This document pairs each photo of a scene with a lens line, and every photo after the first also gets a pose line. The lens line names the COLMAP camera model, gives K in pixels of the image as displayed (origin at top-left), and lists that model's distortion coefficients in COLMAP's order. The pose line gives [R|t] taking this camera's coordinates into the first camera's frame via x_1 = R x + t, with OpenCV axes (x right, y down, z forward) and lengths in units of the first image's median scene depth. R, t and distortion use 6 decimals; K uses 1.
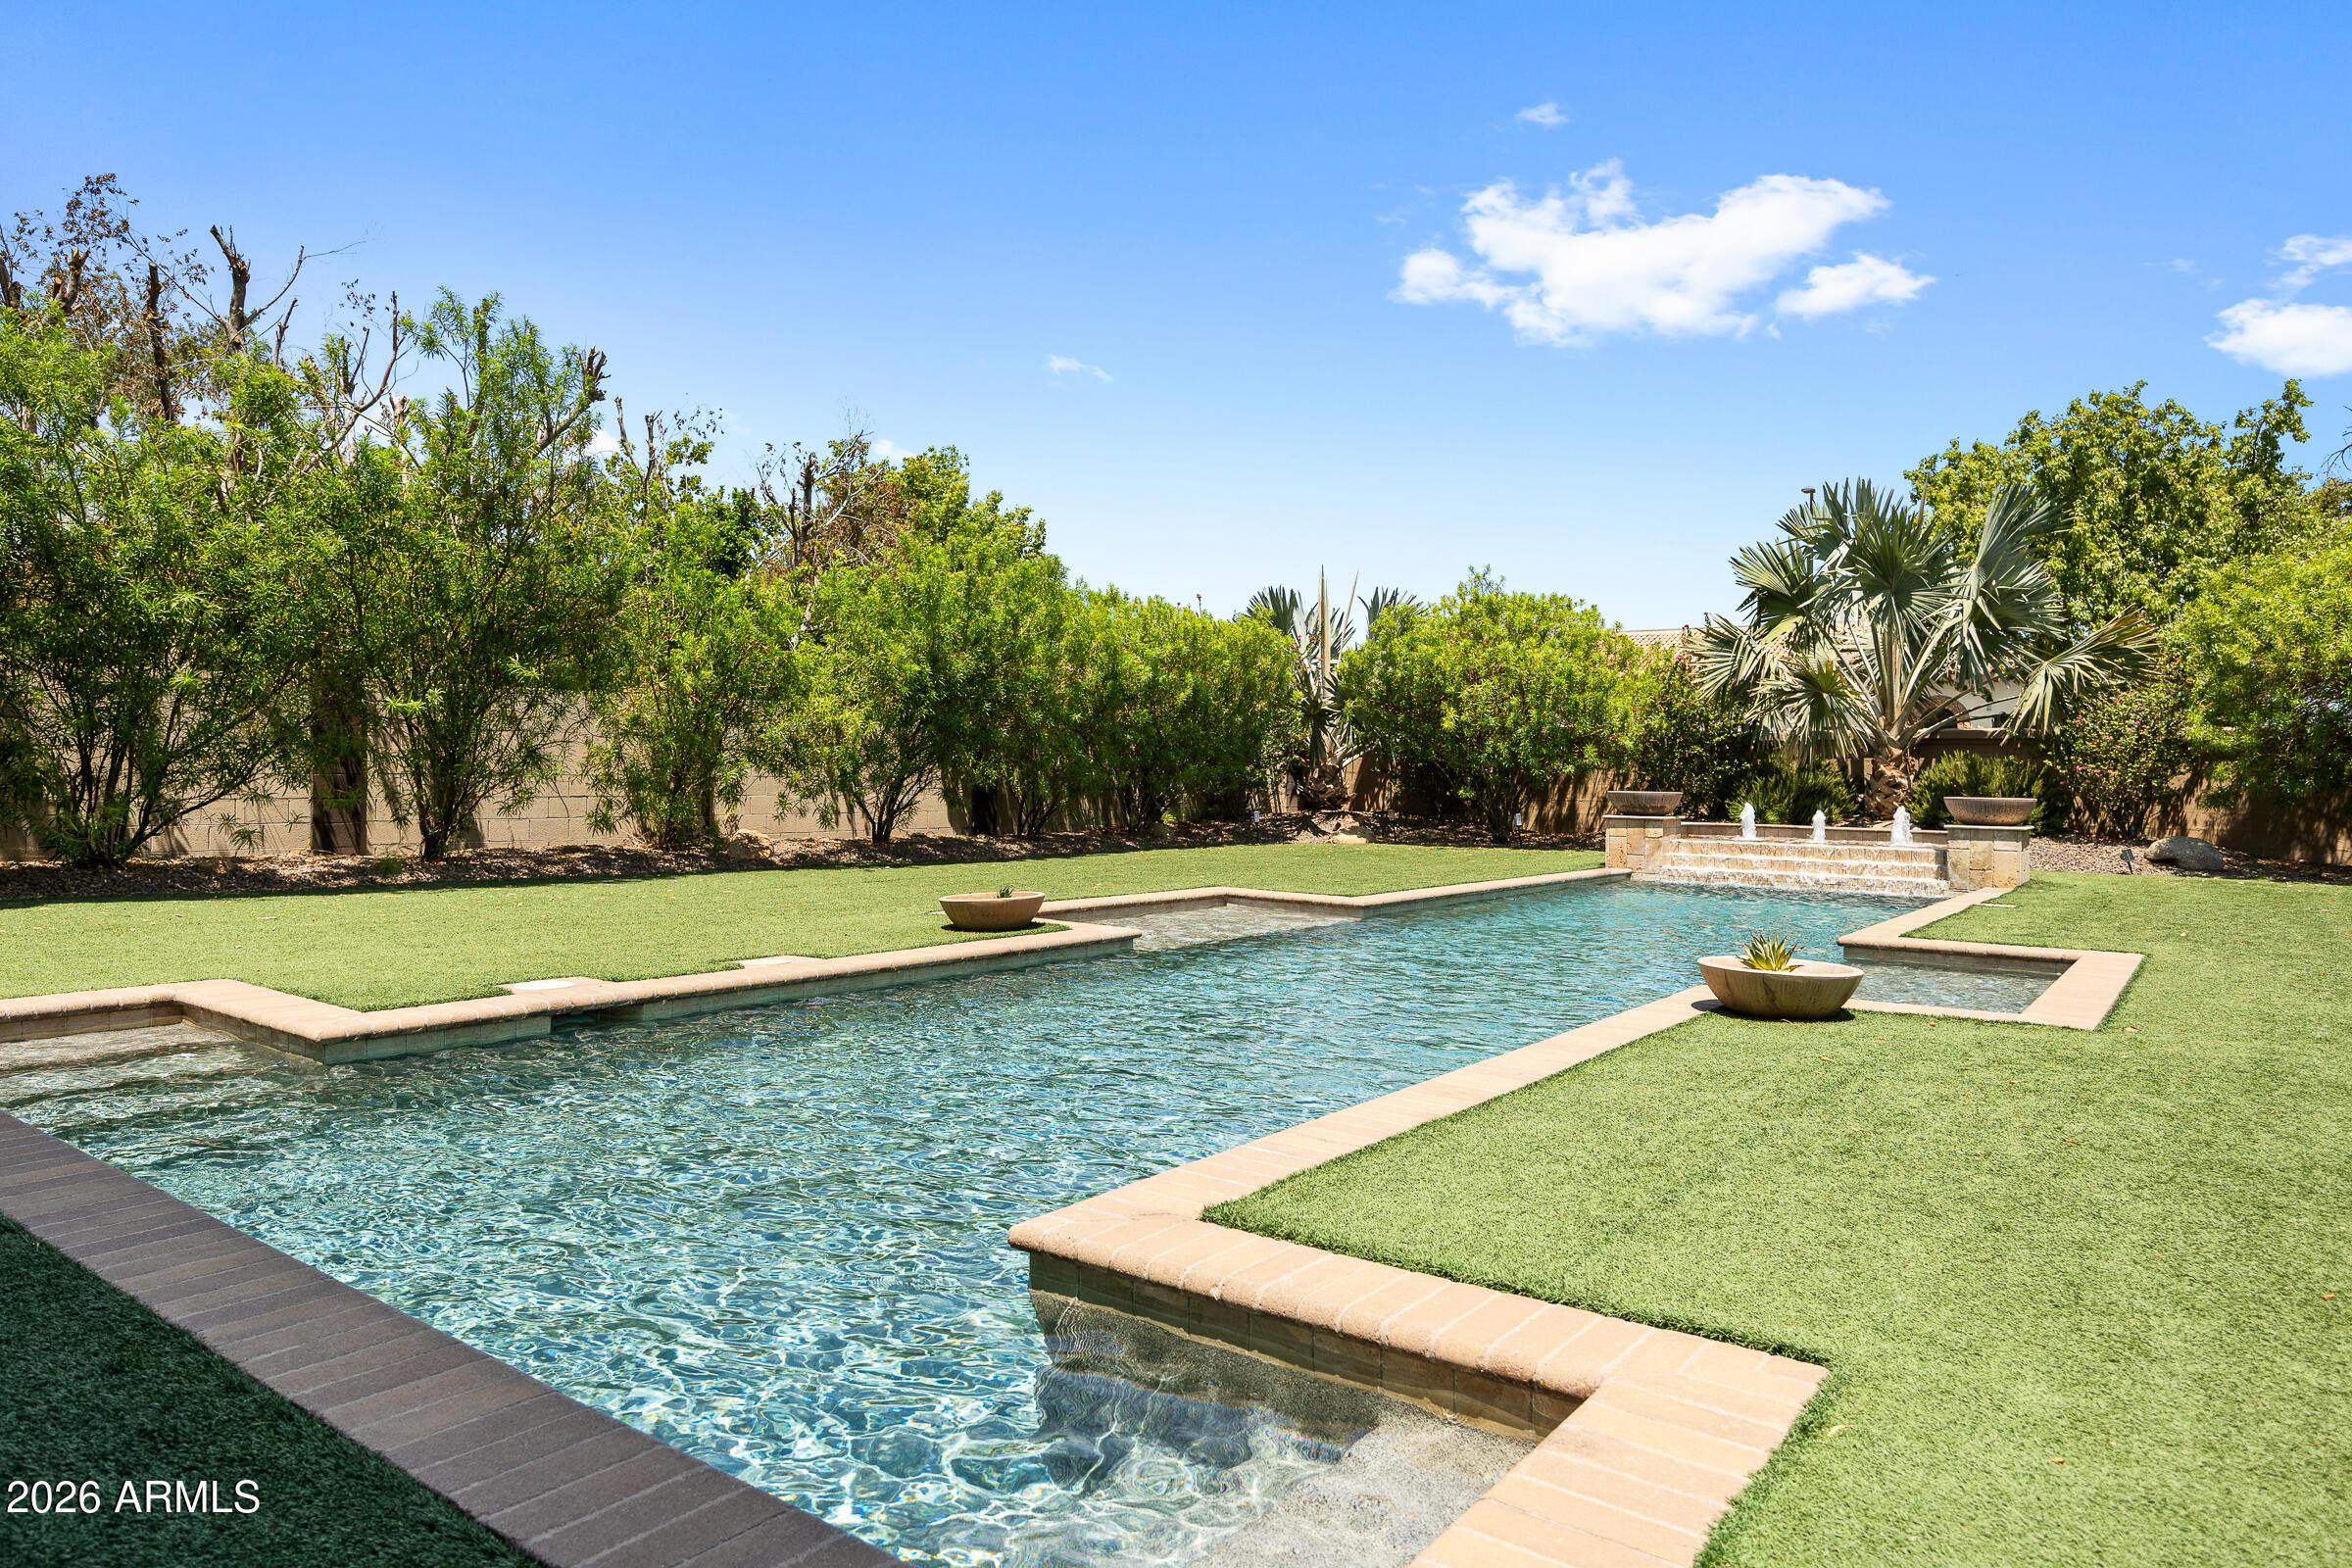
lens RADIAL K [[1443.2, 0, 1174.1], [0, 1443.2, 789.0], [0, 0, 1]] dist [-0.021110, -0.000812]
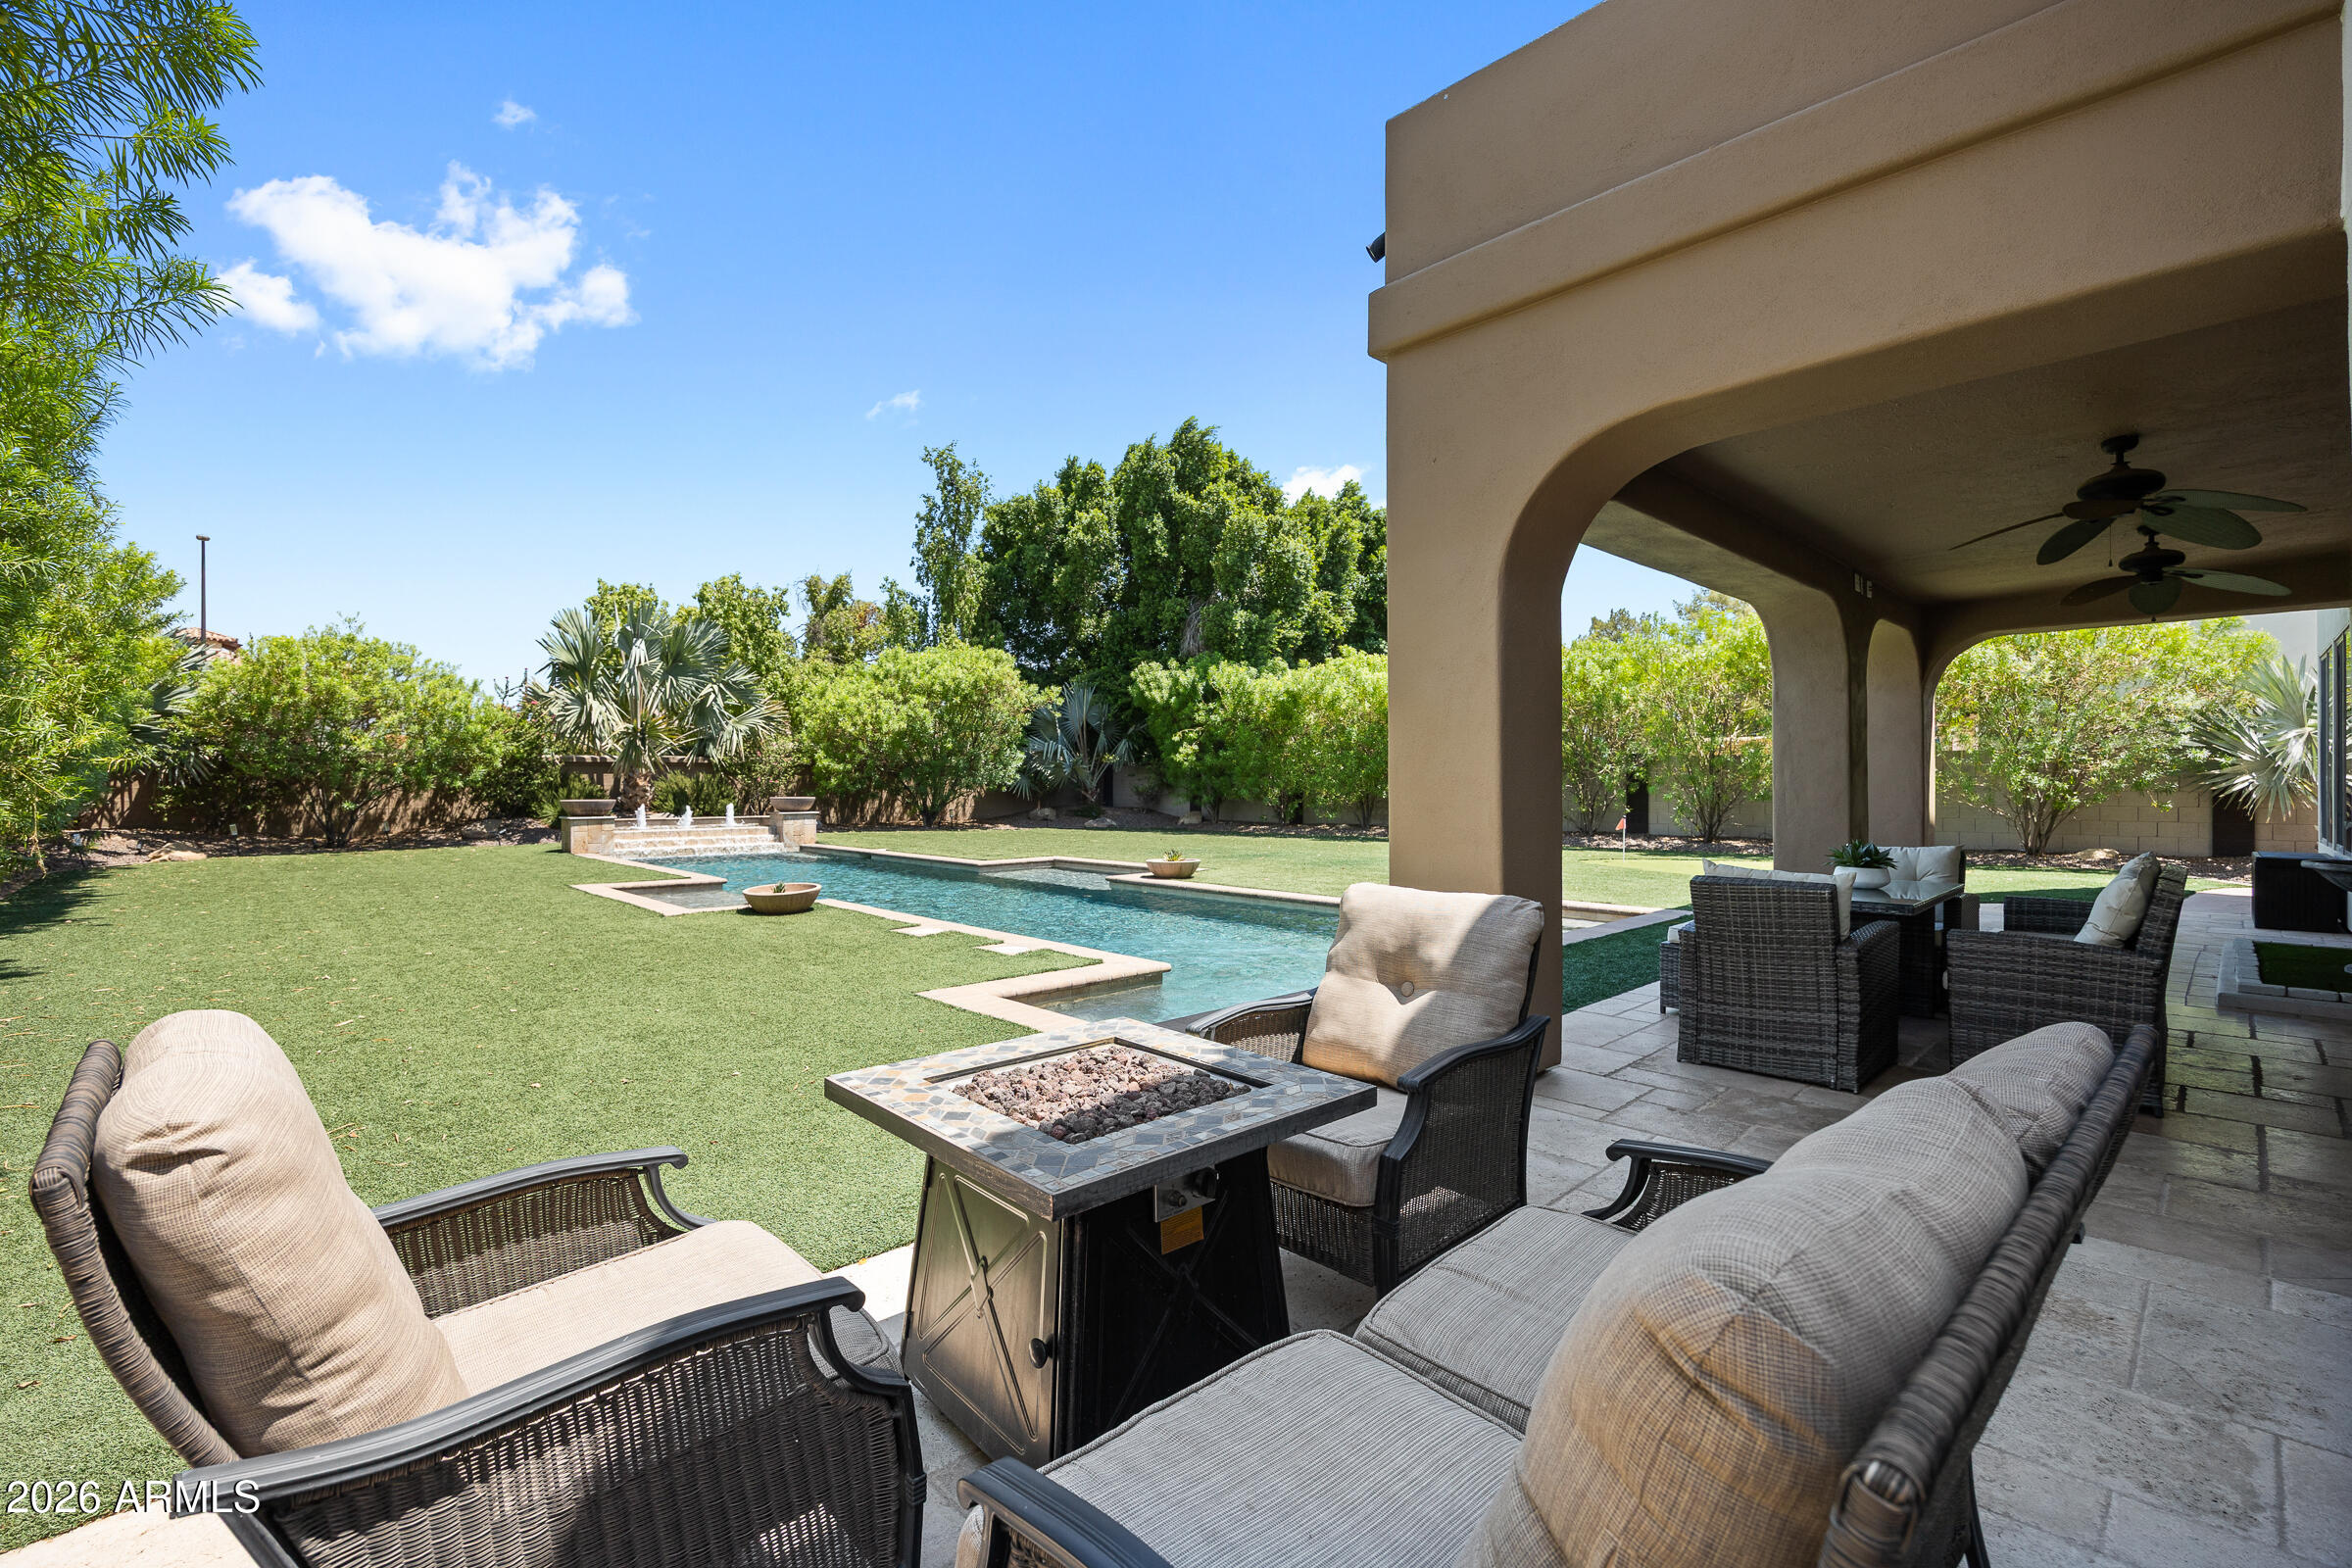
lens RADIAL K [[1016.8, 0, 1169.7], [0, 1016.8, 779.2], [0, 0, 1]] dist [-0.018467, 0.000518]
pose [[0.183317, -0.015526, 0.982931, -0.566394], [0.016372, 0.999785, 0.012738, -0.022663], [-0.982917, 0.013758, 0.183532, 0.209800]]
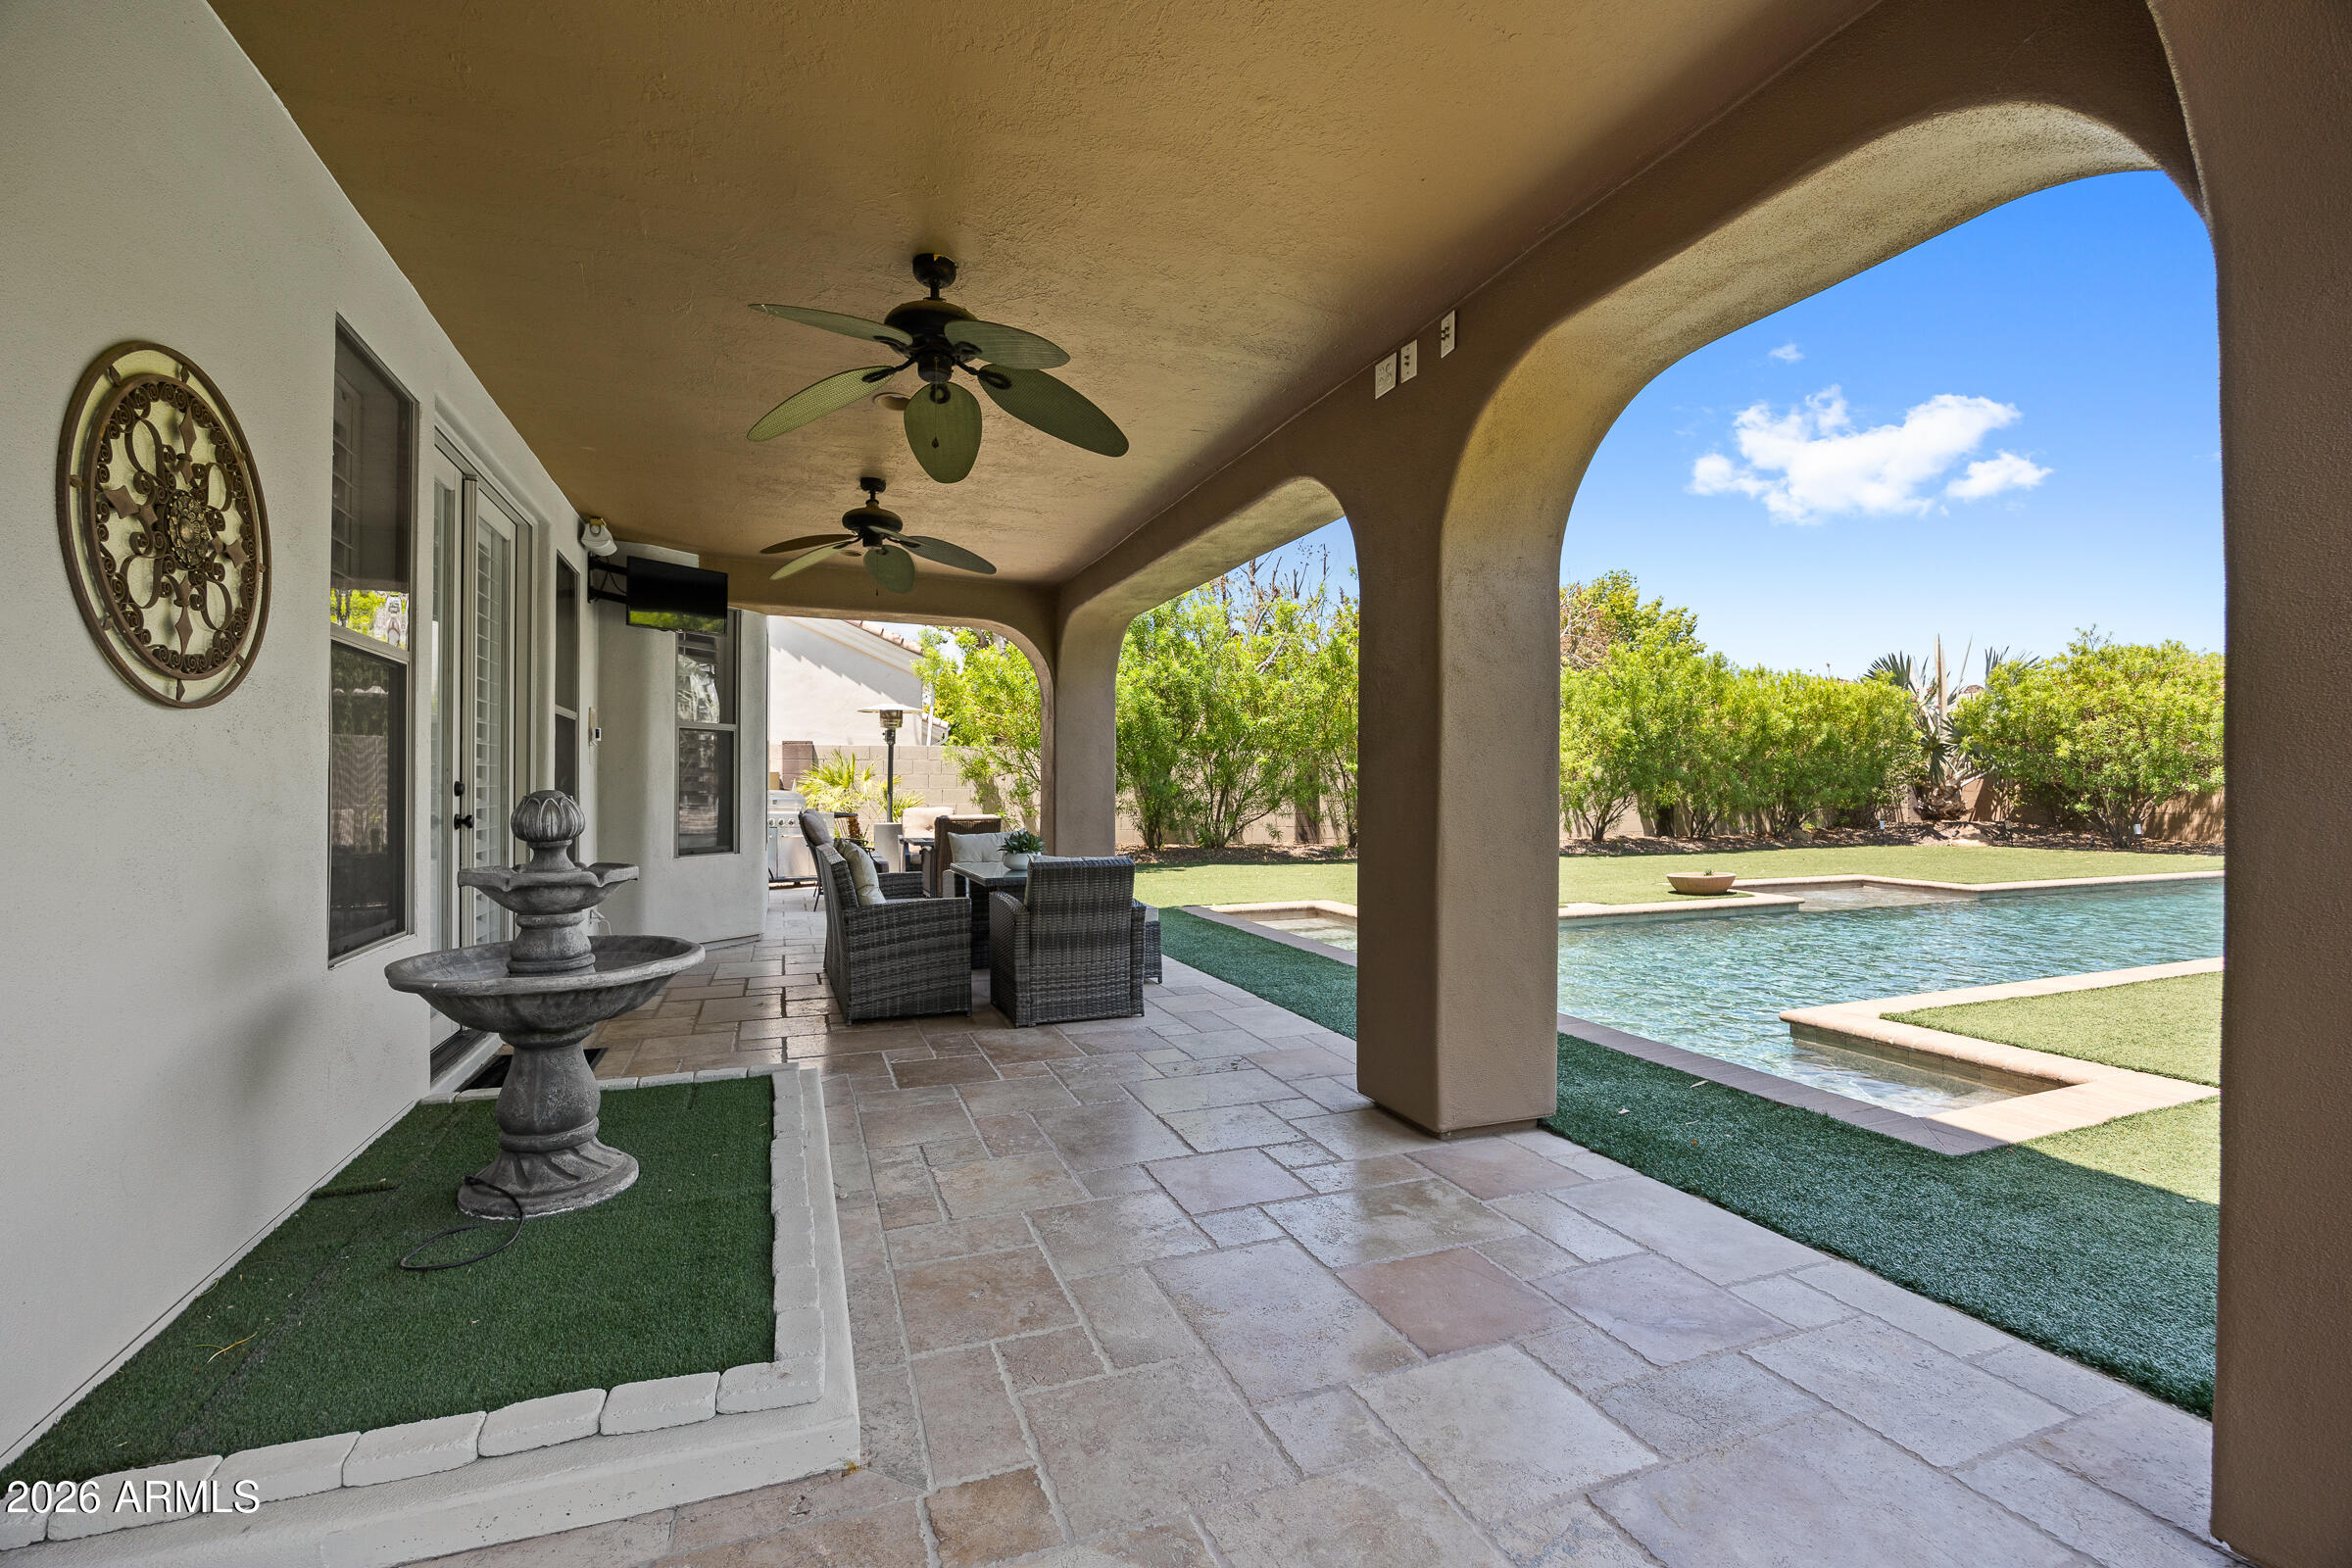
lens RADIAL K [[1016.8, 0, 1170.6], [0, 1016.8, 774.9], [0, 0, 1]] dist [-0.018467, 0.000518]
pose [[0.851477, -0.020560, -0.523989, -0.017268], [0.006215, 0.999557, -0.029120, -0.005451], [0.524355, 0.021538, 0.851227, -0.166798]]
